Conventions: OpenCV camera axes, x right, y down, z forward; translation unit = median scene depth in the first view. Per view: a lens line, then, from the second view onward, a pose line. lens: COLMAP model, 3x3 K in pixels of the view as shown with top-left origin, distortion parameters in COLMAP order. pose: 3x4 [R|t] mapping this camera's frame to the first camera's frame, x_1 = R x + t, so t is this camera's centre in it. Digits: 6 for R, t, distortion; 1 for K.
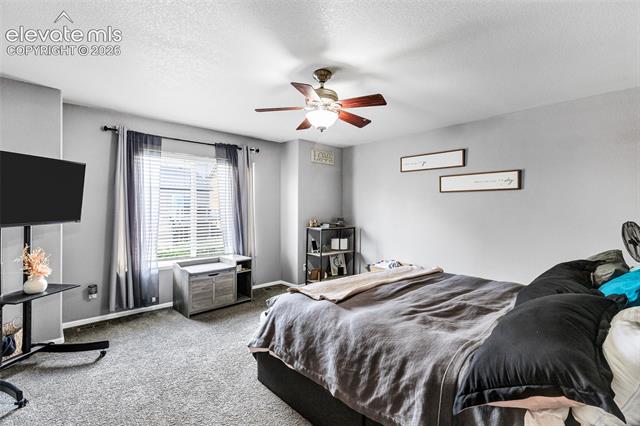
lens RADIAL K [[295.3, 0, 319.4], [0, 295.3, 211.2], [0, 0, 1]] dist [0.000673, -0.000412]
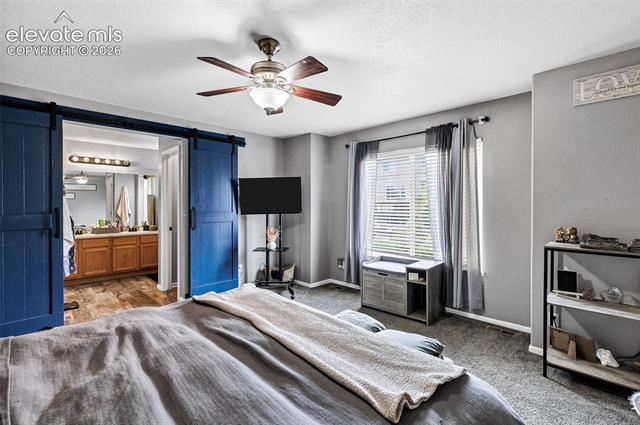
lens RADIAL K [[295.3, 0, 320.0], [0, 295.3, 206.3], [0, 0, 1]] dist [0.000673, -0.000412]
pose [[0.047325, 0.005342, -0.998865, 0.540323], [-0.006268, 0.999968, 0.005051, -0.007125], [0.998860, 0.006022, 0.047357, 0.697527]]
